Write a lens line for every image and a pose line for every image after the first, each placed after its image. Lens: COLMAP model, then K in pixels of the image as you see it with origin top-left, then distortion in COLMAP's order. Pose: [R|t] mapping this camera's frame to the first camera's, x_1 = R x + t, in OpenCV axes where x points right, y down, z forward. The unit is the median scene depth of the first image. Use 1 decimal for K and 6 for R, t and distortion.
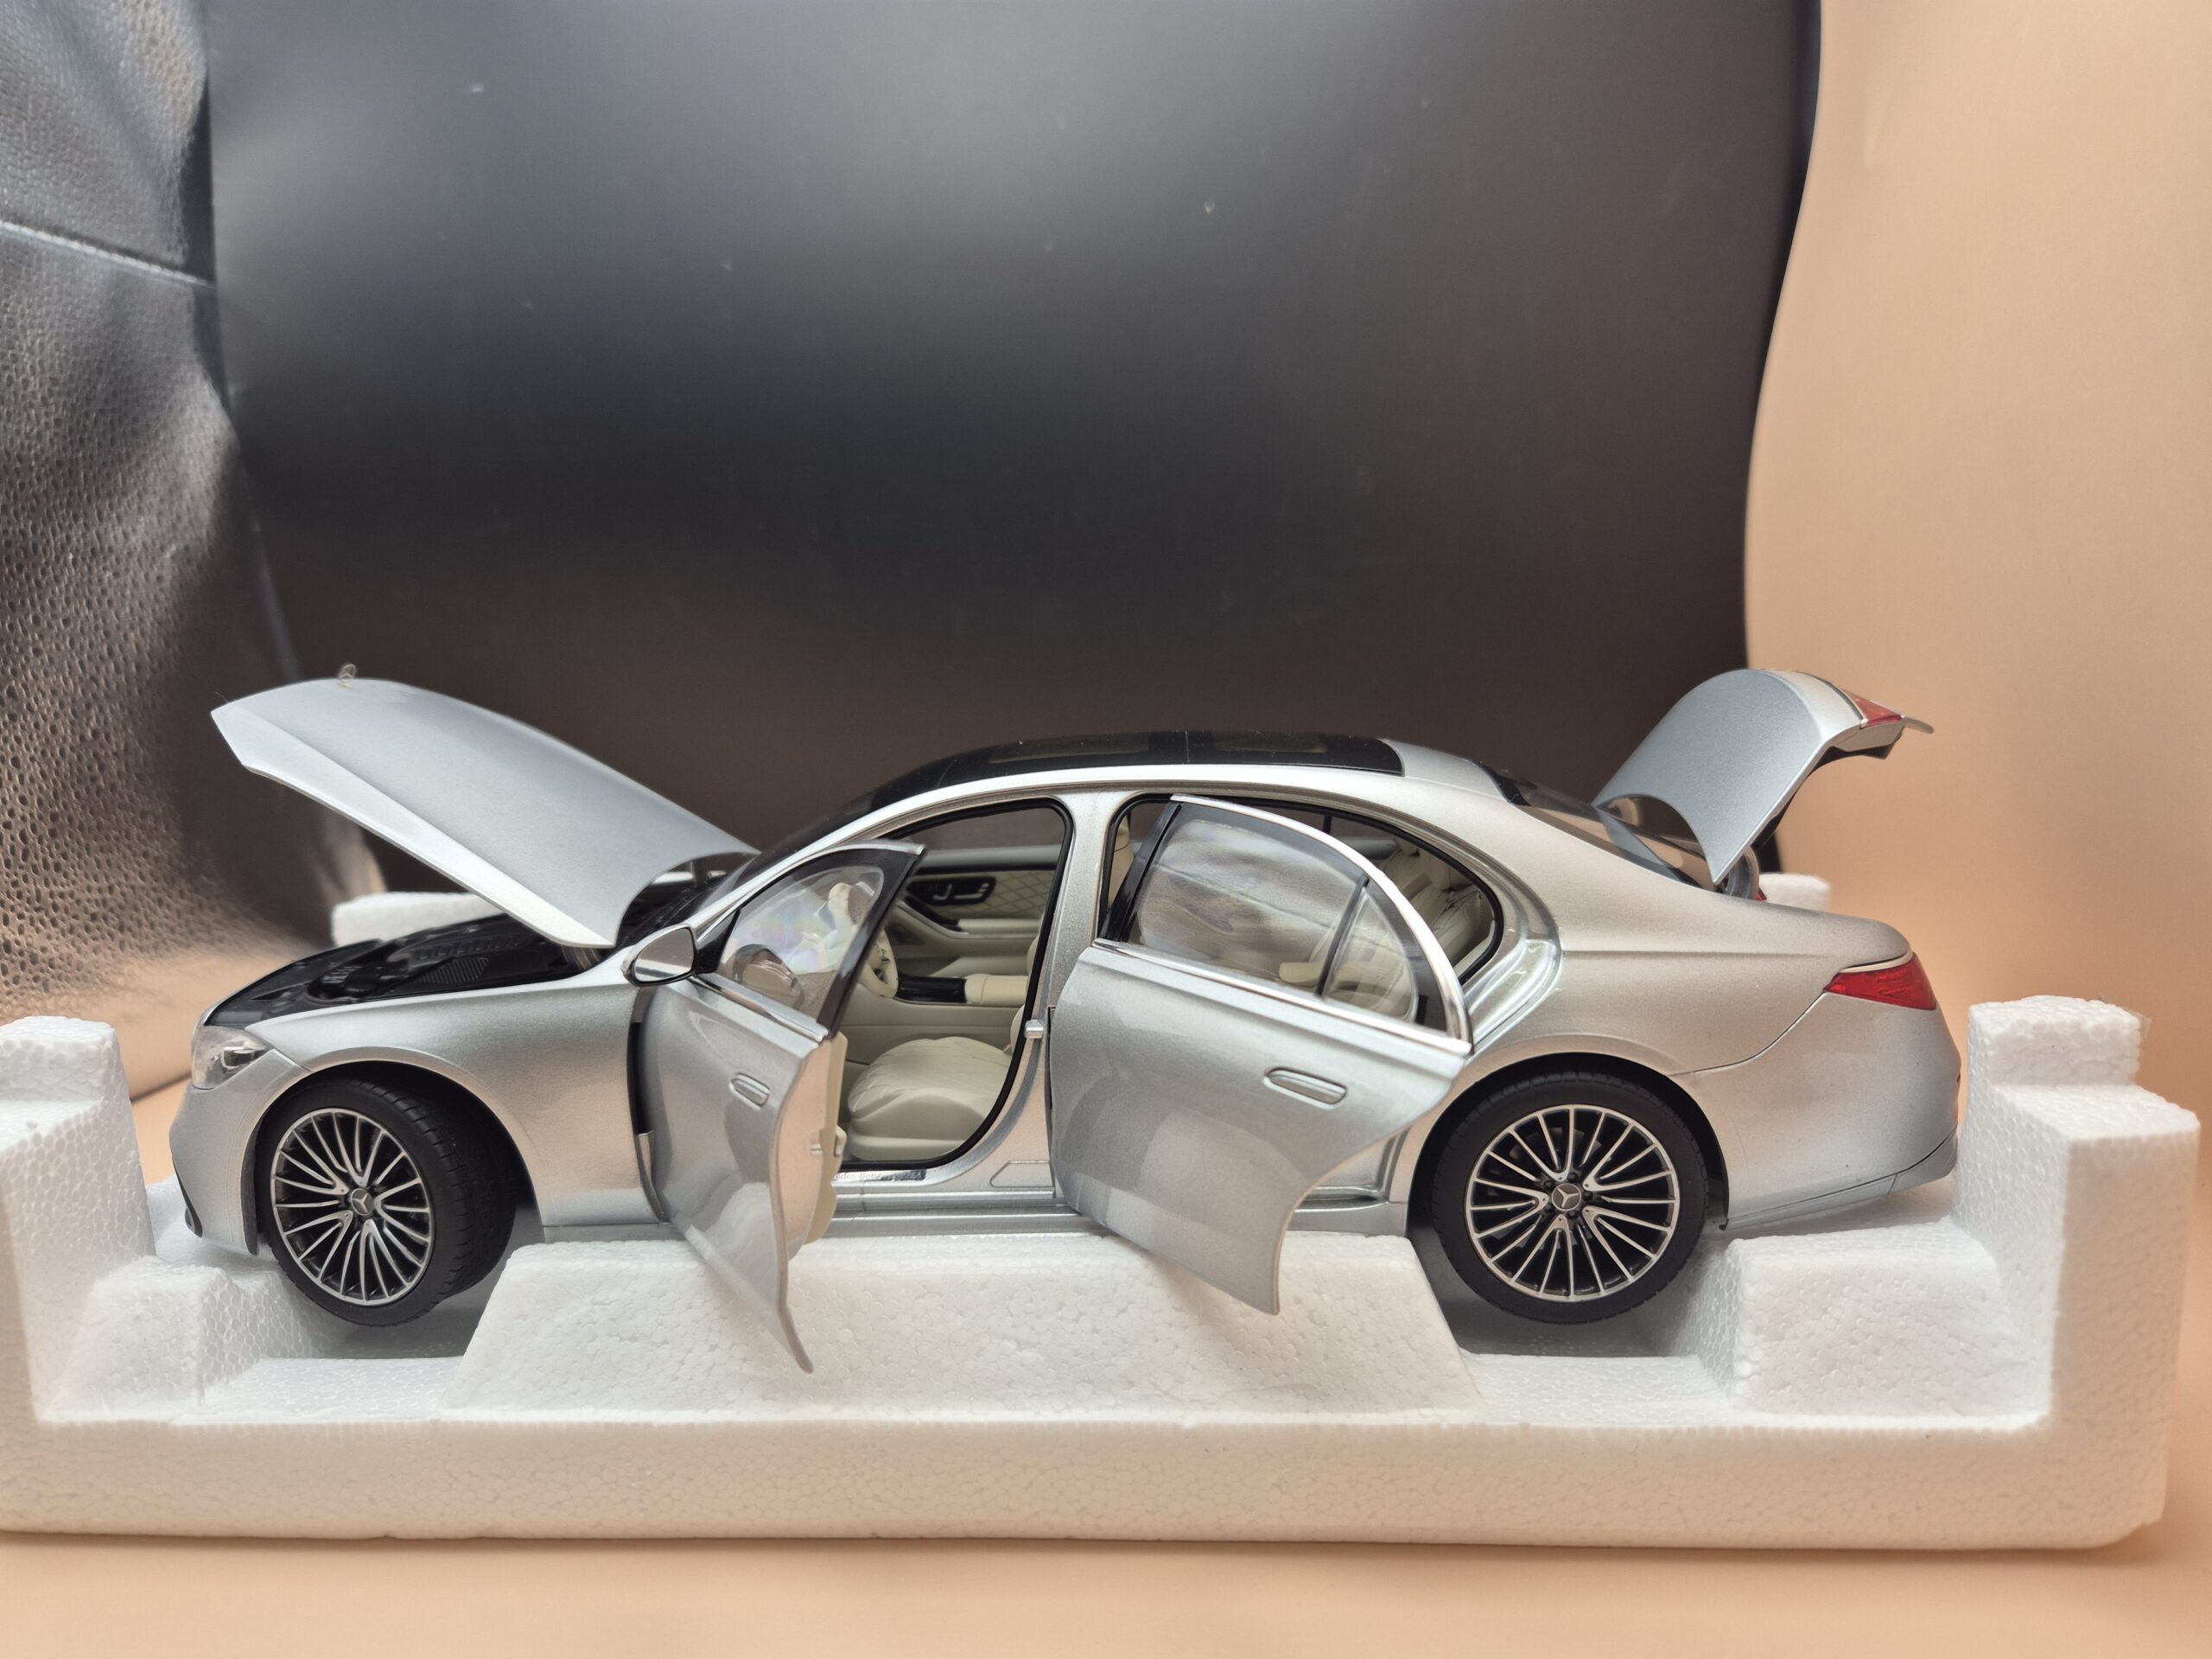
lens RADIAL K [[1561.3, 0, 1106.0], [0, 1561.3, 829.5], [0, 0, 1]] dist [0.009323, -0.033362]
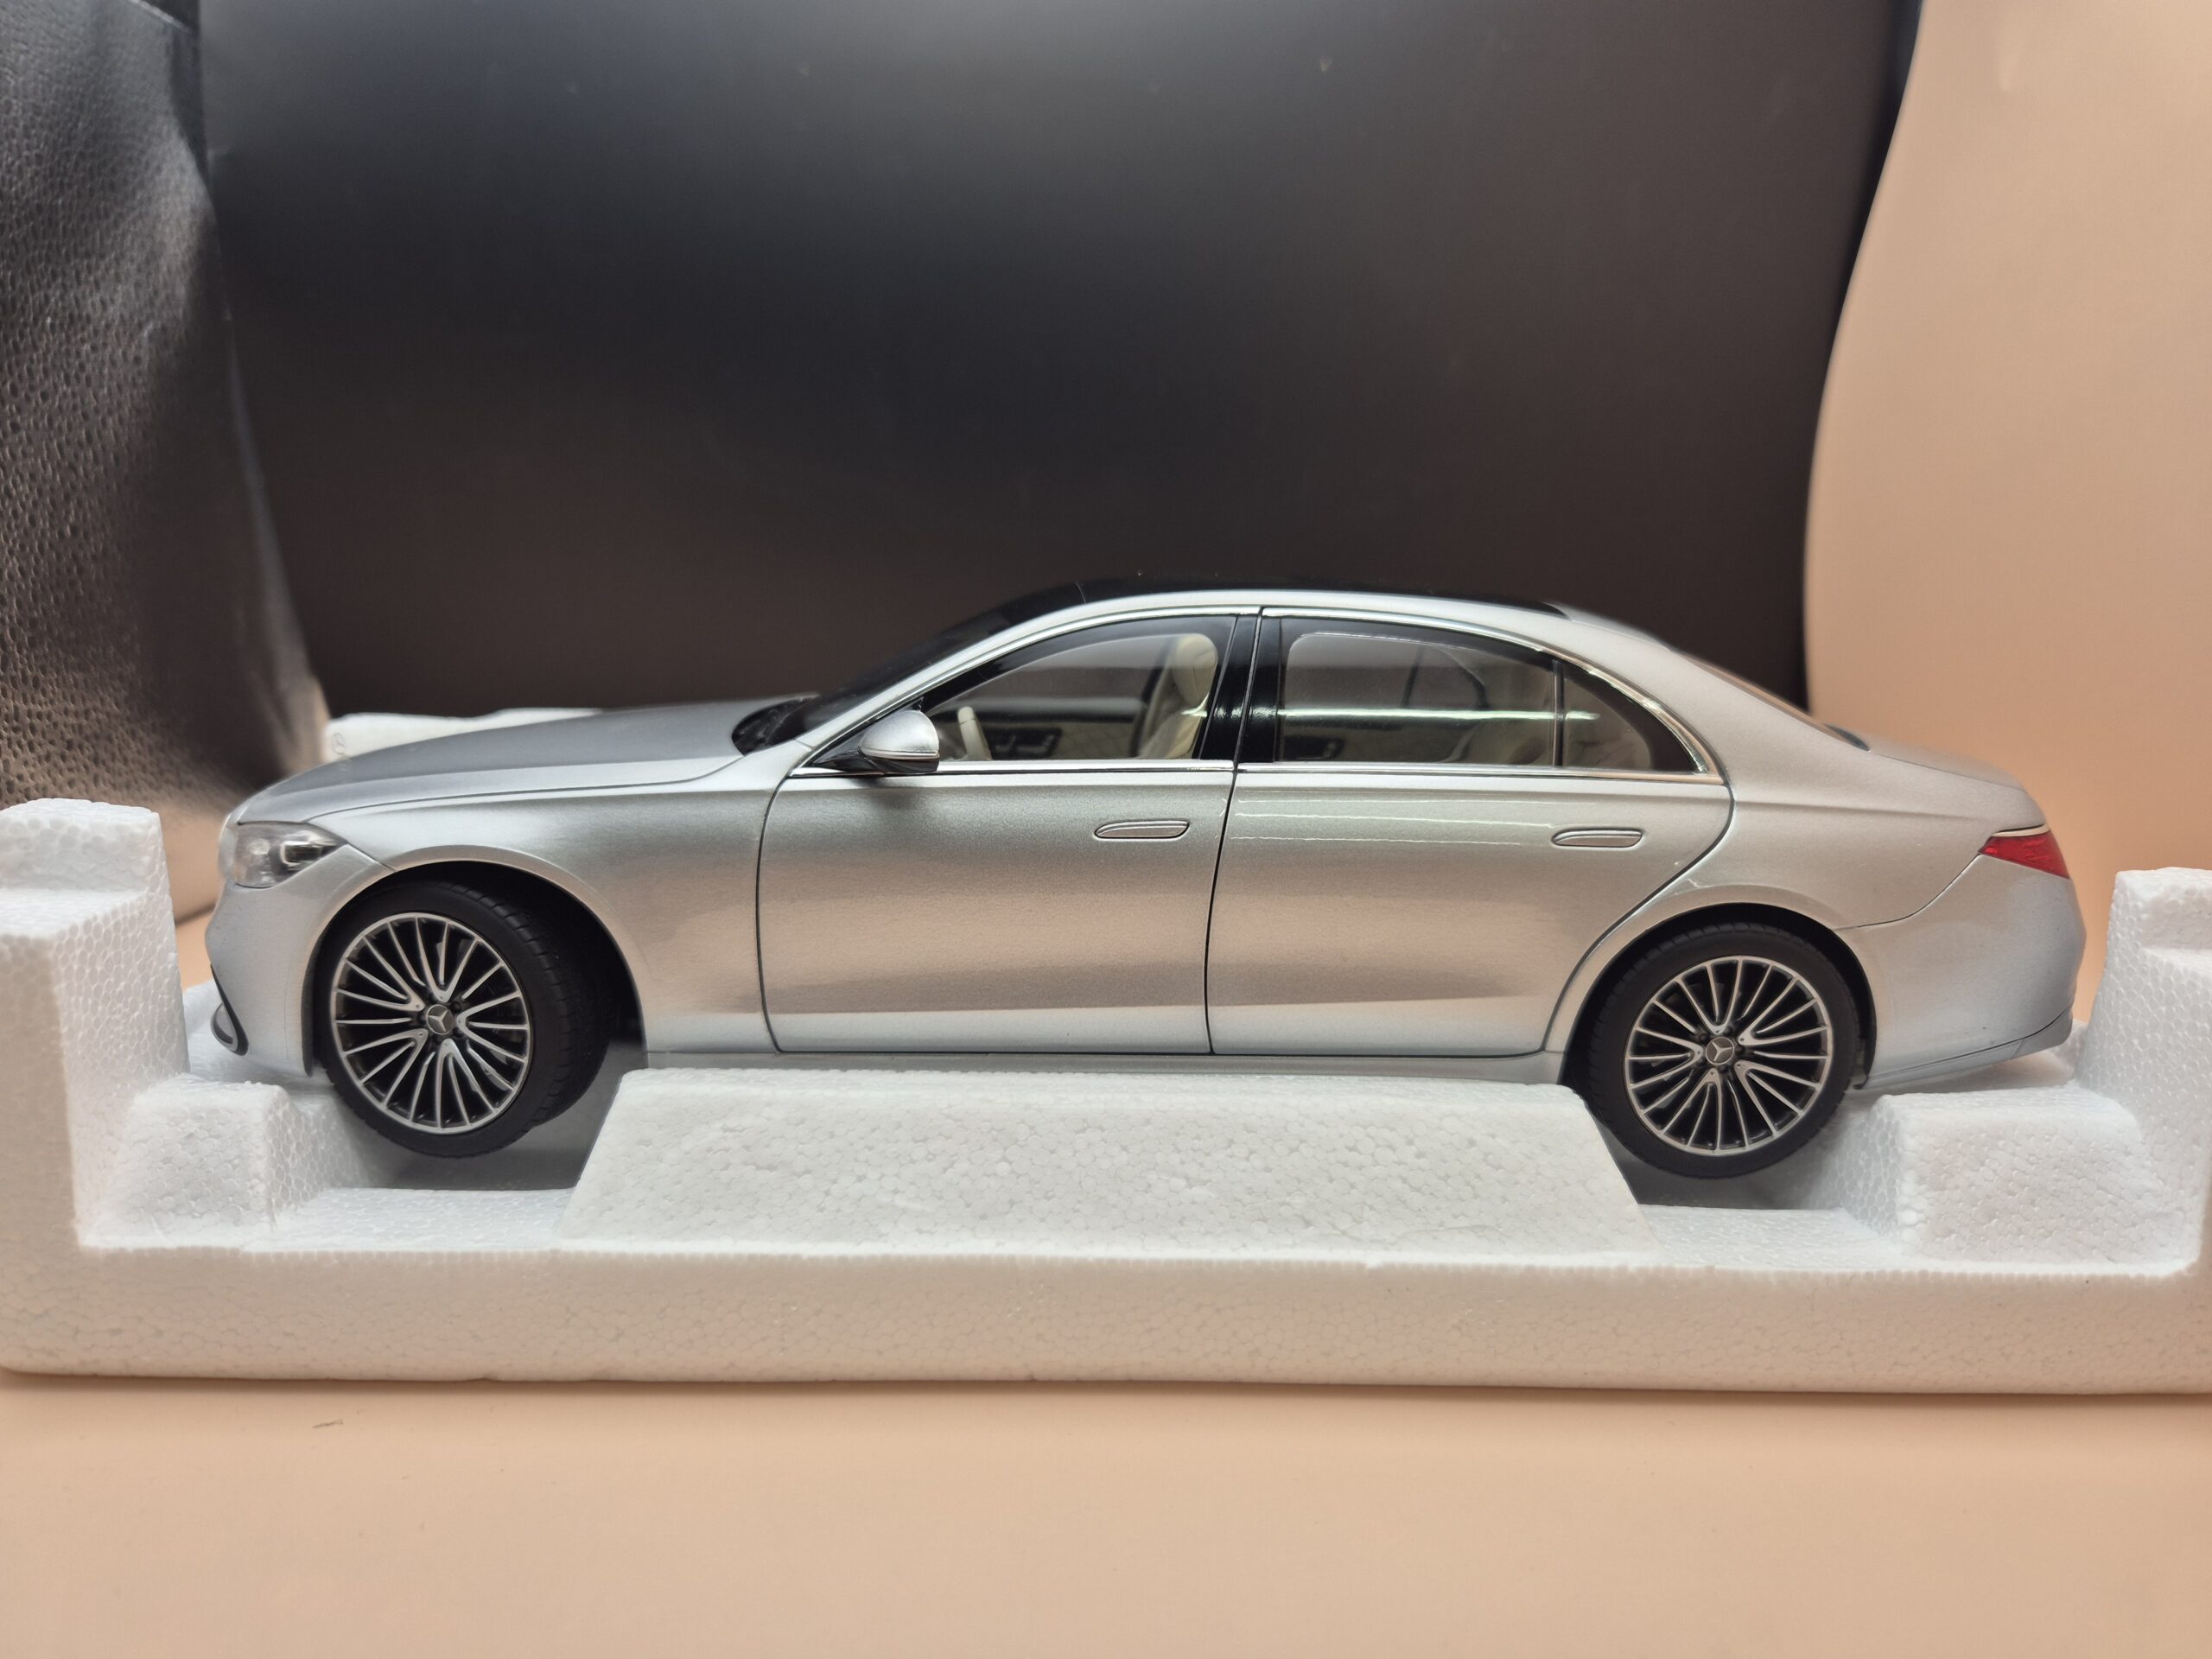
lens RADIAL K [[1551.2, 0, 1096.4], [0, 1551.2, 833.2], [0, 0, 1]] dist [0.005752, -0.036717]
pose [[0.992078, 0.047031, 0.116485, -0.227321], [-0.051264, 0.998119, 0.033614, 0.088451], [-0.114685, -0.039320, 0.992623, 0.078451]]
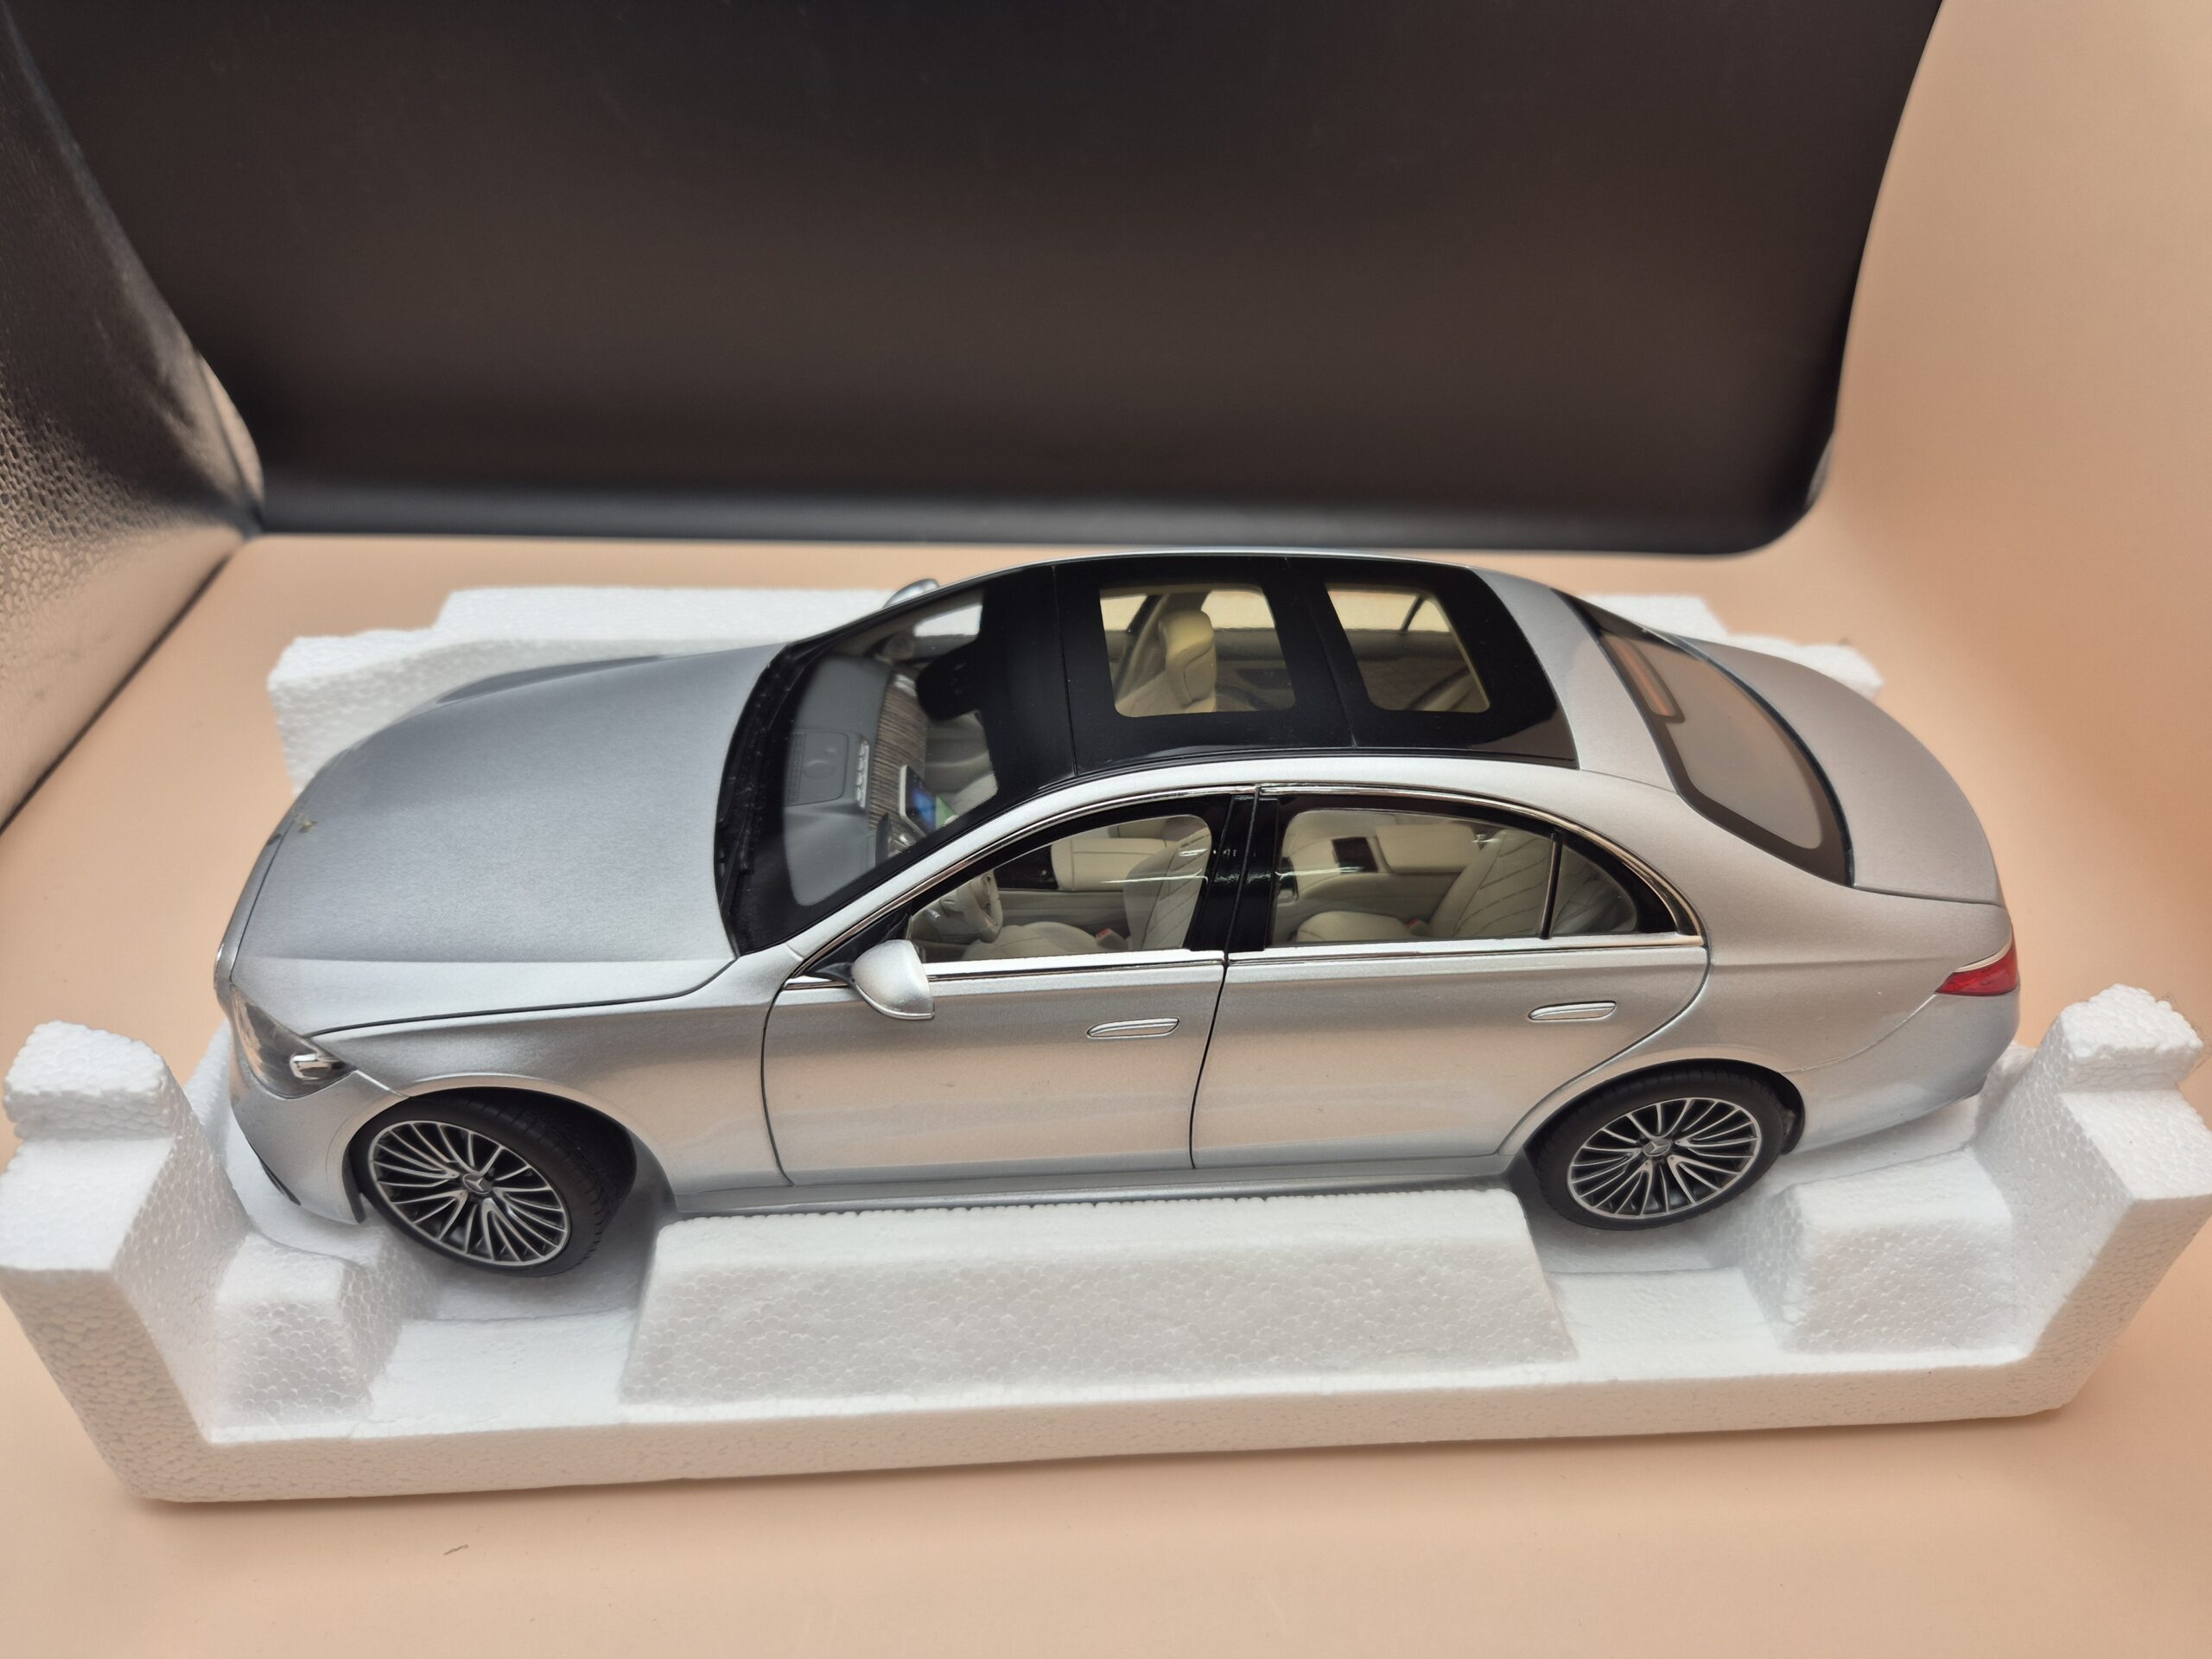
lens RADIAL K [[1561.3, 0, 1106.0], [0, 1561.3, 829.5], [0, 0, 1]] dist [0.009323, -0.033362]
pose [[0.988302, -0.018995, 0.151323, -0.252993], [-0.057848, 0.871378, 0.487190, -0.482382], [-0.141113, -0.490245, 0.860086, 0.239379]]
